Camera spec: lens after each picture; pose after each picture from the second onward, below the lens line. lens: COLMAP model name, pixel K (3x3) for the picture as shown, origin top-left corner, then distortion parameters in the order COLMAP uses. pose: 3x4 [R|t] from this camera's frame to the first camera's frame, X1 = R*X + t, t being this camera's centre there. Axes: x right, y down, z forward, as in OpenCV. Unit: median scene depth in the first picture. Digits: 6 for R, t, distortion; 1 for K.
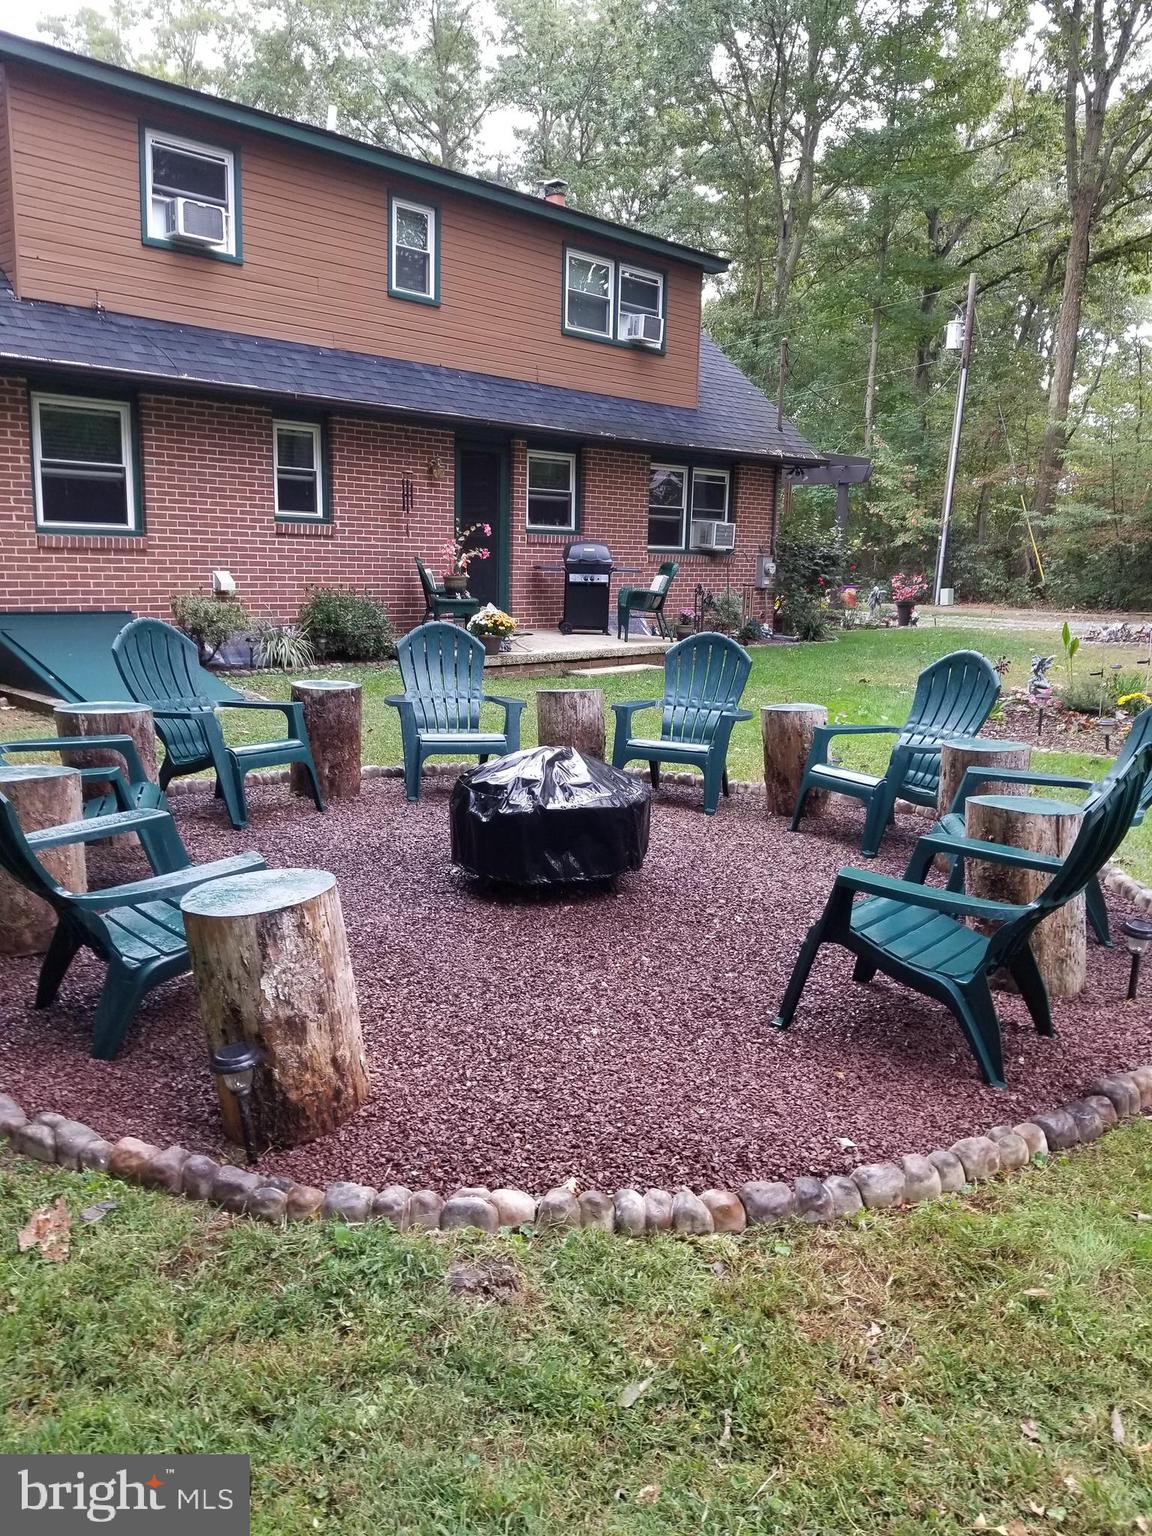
lens RADIAL K [[1169.0, 0, 575.3], [0, 1169.0, 768.0], [0, 0, 1]] dist [0.001583, -0.009237]
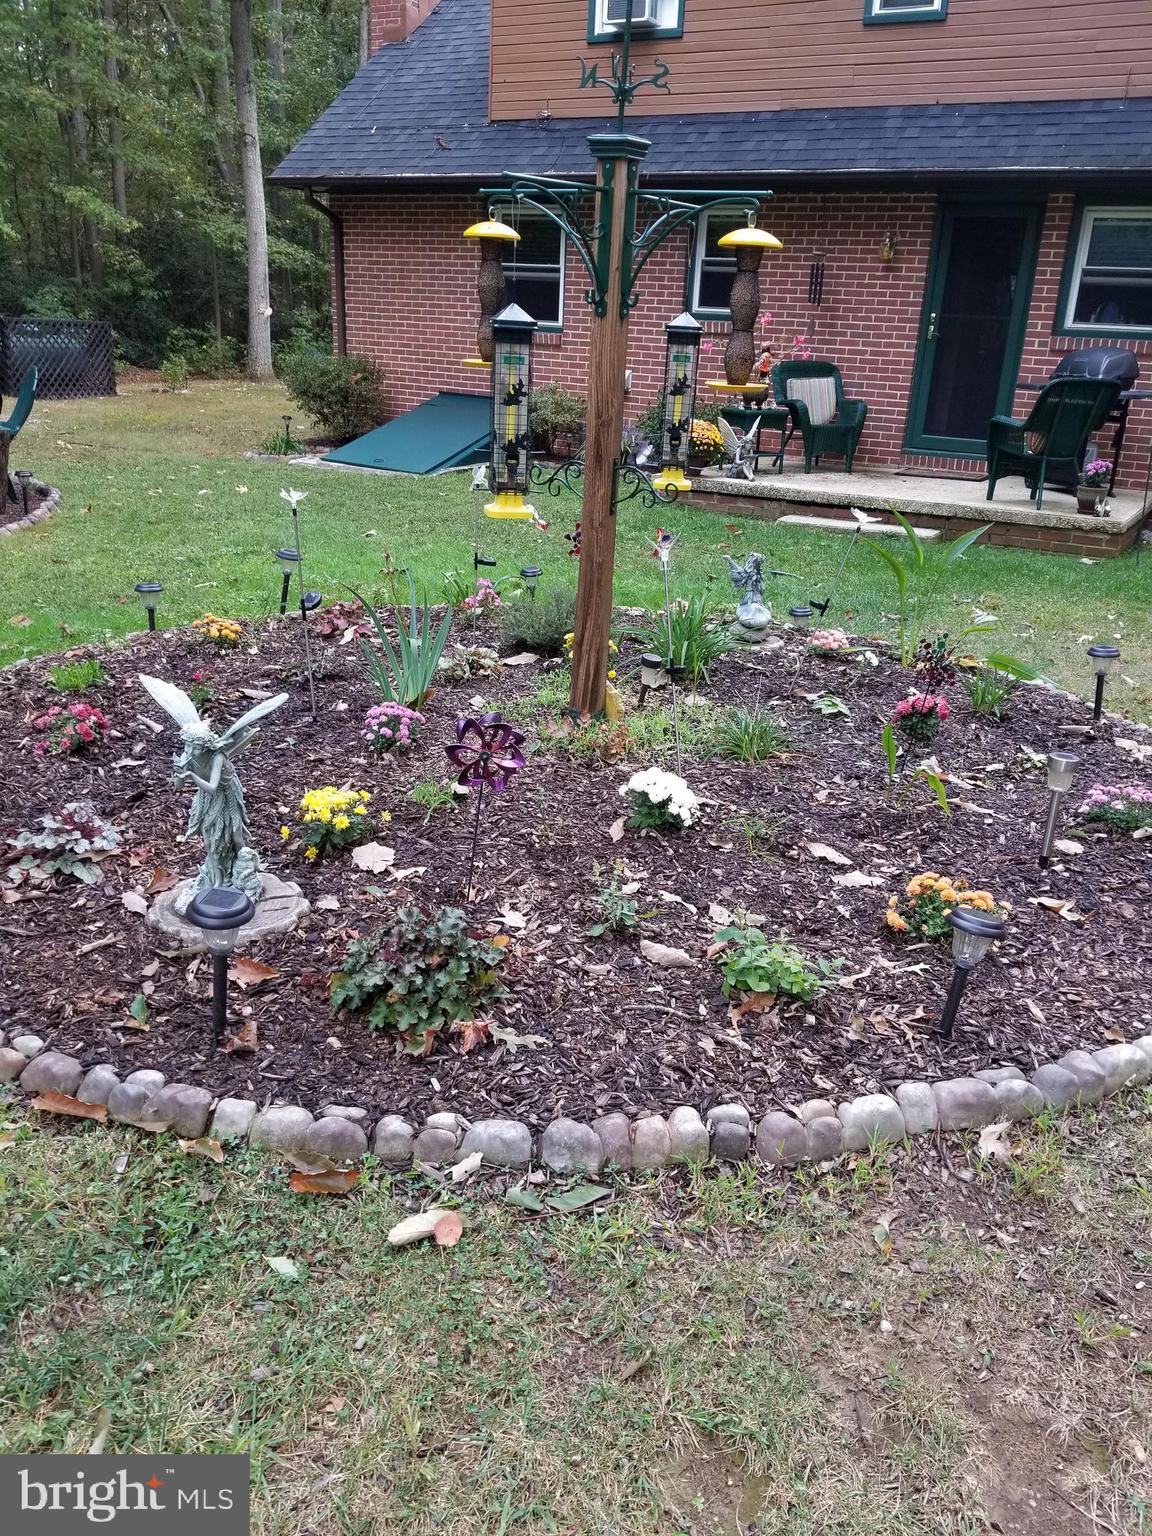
lens RADIAL K [[1169.0, 0, 575.5], [0, 1169.0, 768.0], [0, 0, 1]] dist [0.001583, -0.009237]
pose [[0.292139, 0.311998, -0.904053, 0.653828], [-0.217857, 0.942148, 0.254746, -0.082567], [0.931232, 0.122533, 0.343209, 0.592054]]
